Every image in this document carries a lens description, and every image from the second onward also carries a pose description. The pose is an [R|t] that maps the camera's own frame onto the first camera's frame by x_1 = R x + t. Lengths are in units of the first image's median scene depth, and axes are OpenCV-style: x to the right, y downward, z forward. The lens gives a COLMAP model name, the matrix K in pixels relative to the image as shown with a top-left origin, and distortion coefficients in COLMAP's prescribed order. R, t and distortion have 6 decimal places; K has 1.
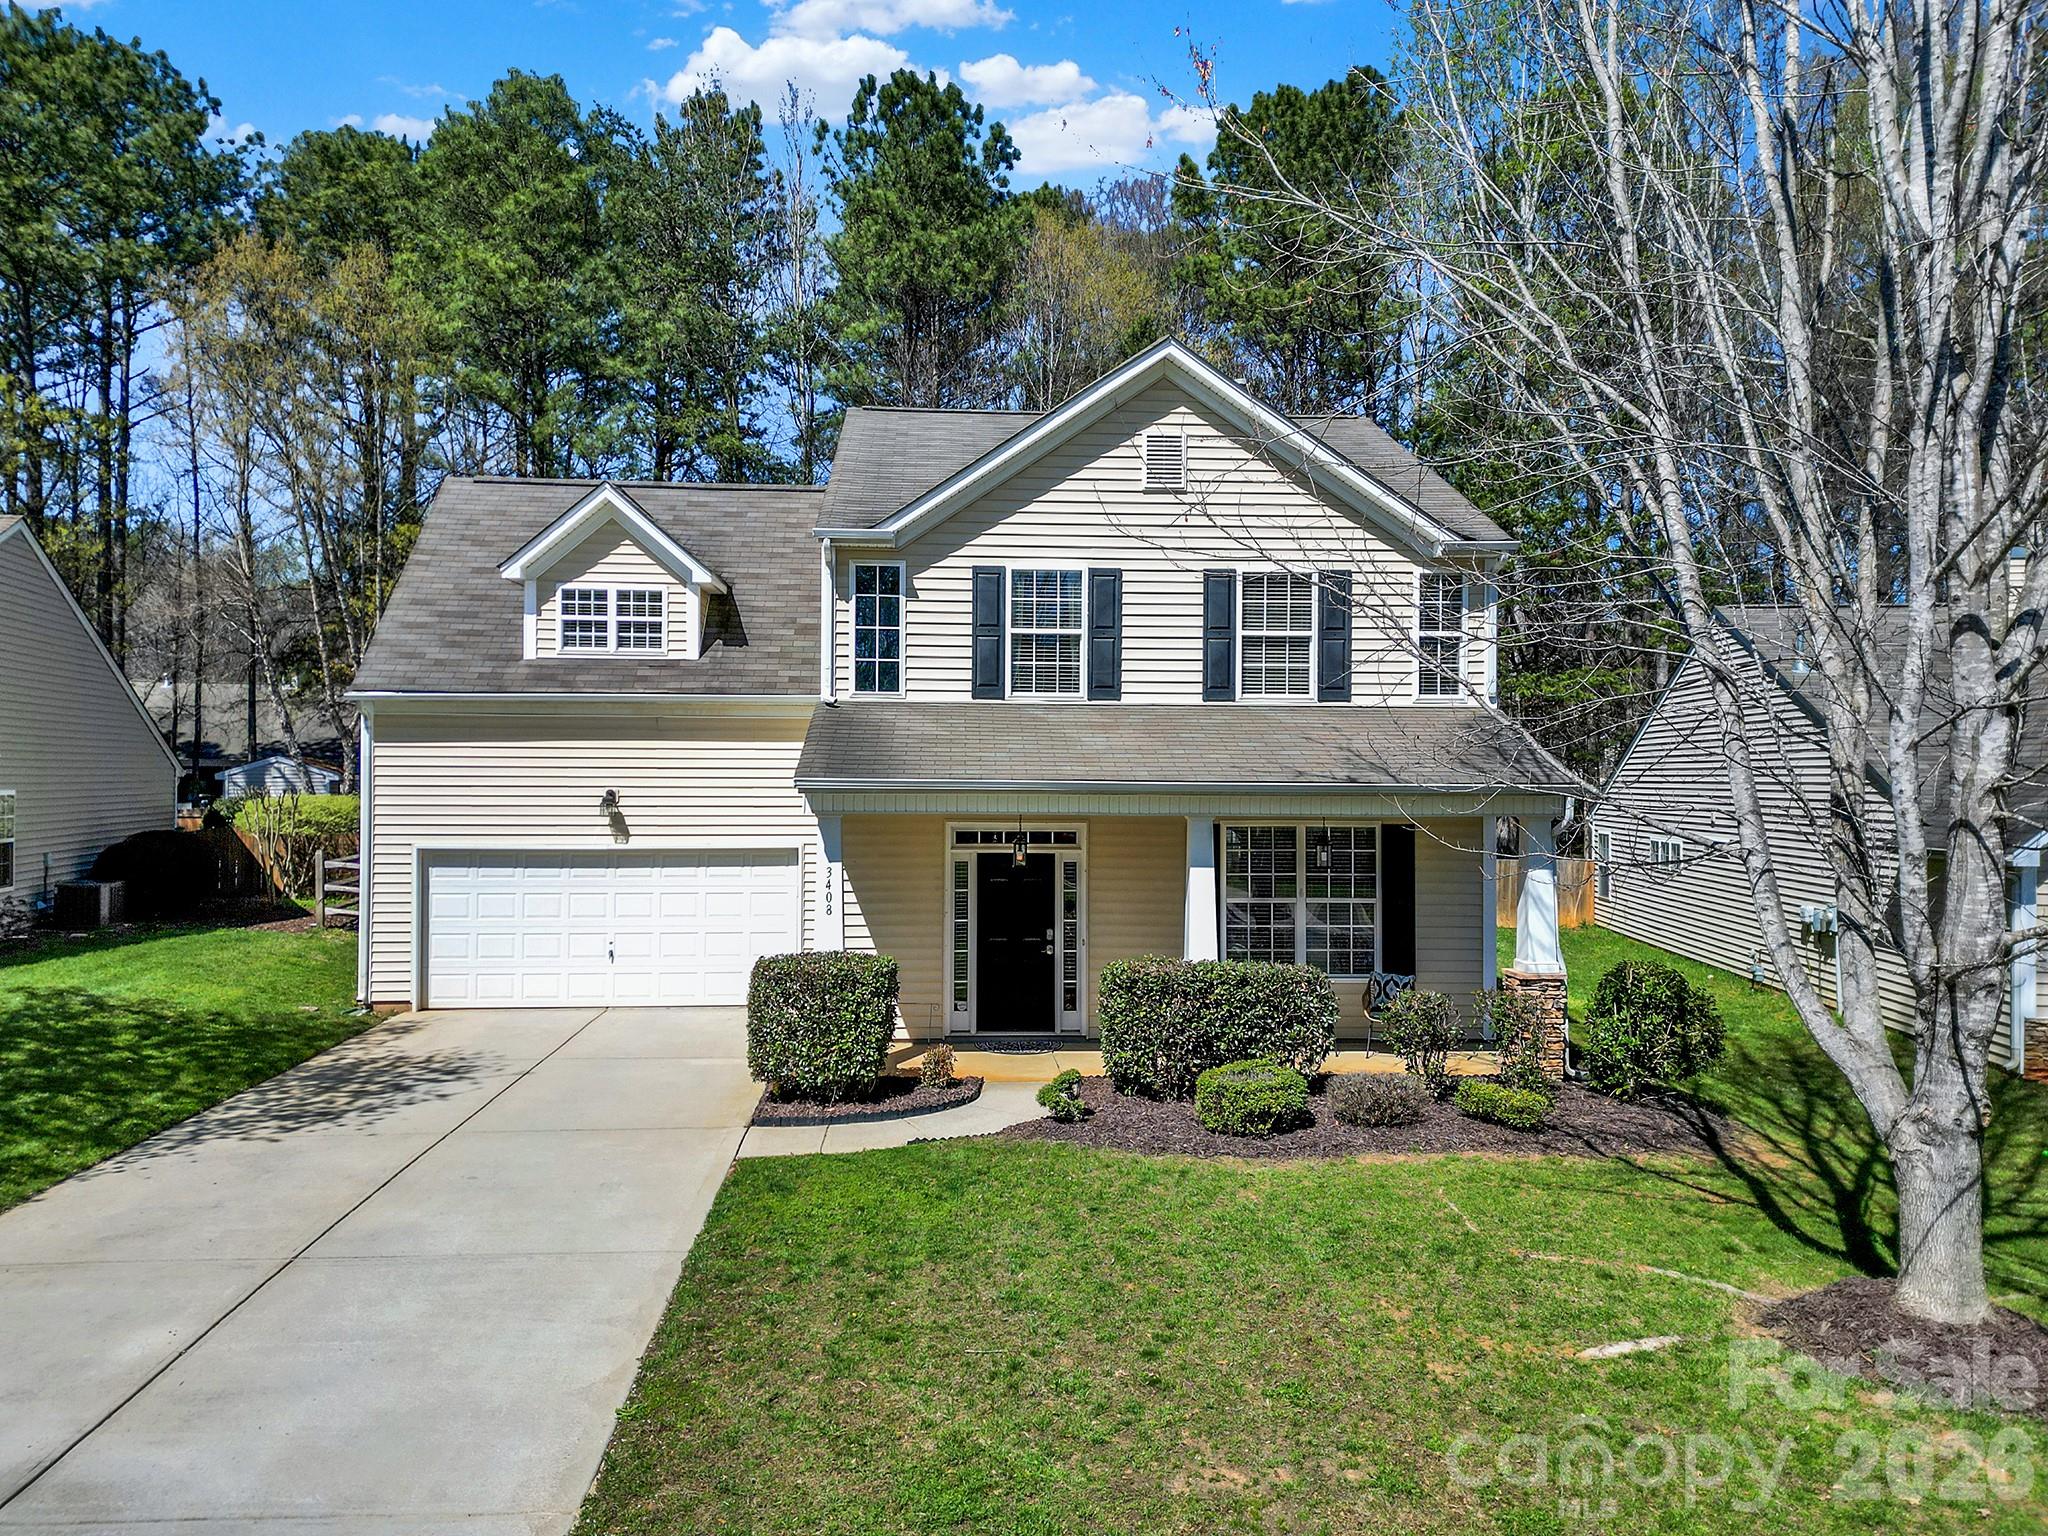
lens RADIAL K [[1422.1, 0, 1024.0], [0, 1422.1, 768.0], [0, 0, 1]] dist [0.095891, -0.104476]
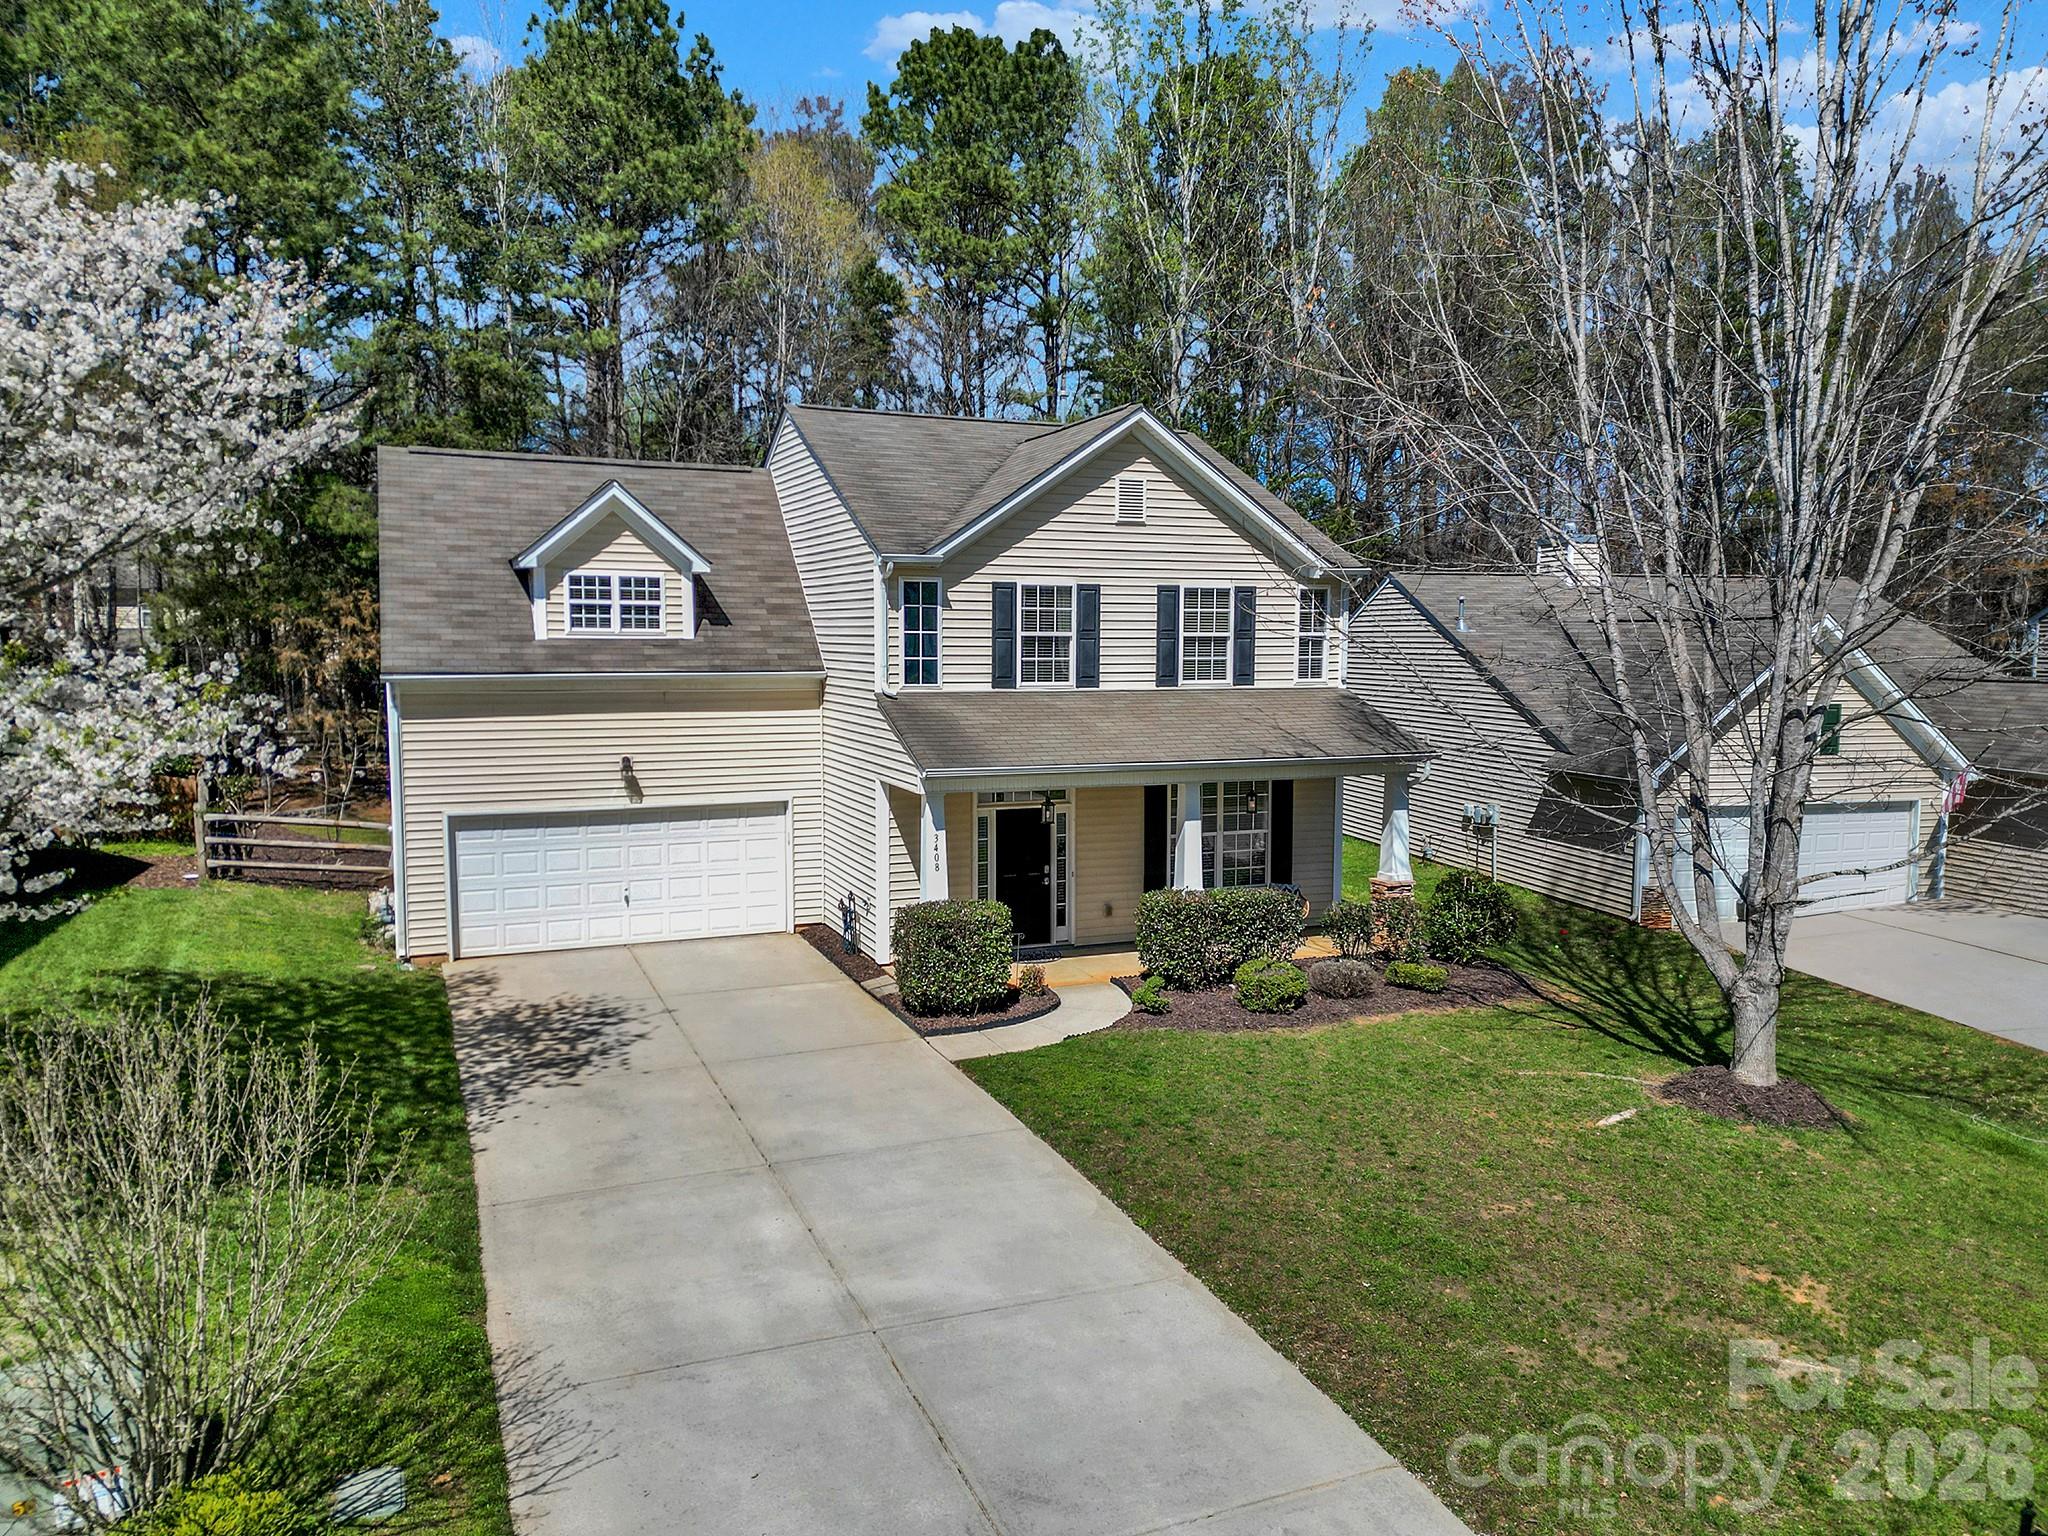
lens RADIAL K [[1422.1, 0, 1024.0], [0, 1422.1, 768.0], [0, 0, 1]] dist [0.095891, -0.104476]
pose [[0.942823, -0.032056, 0.331749, -0.426162], [-0.001337, 0.994992, 0.099945, -0.103508], [-0.333291, -0.094674, 0.938059, -0.194044]]
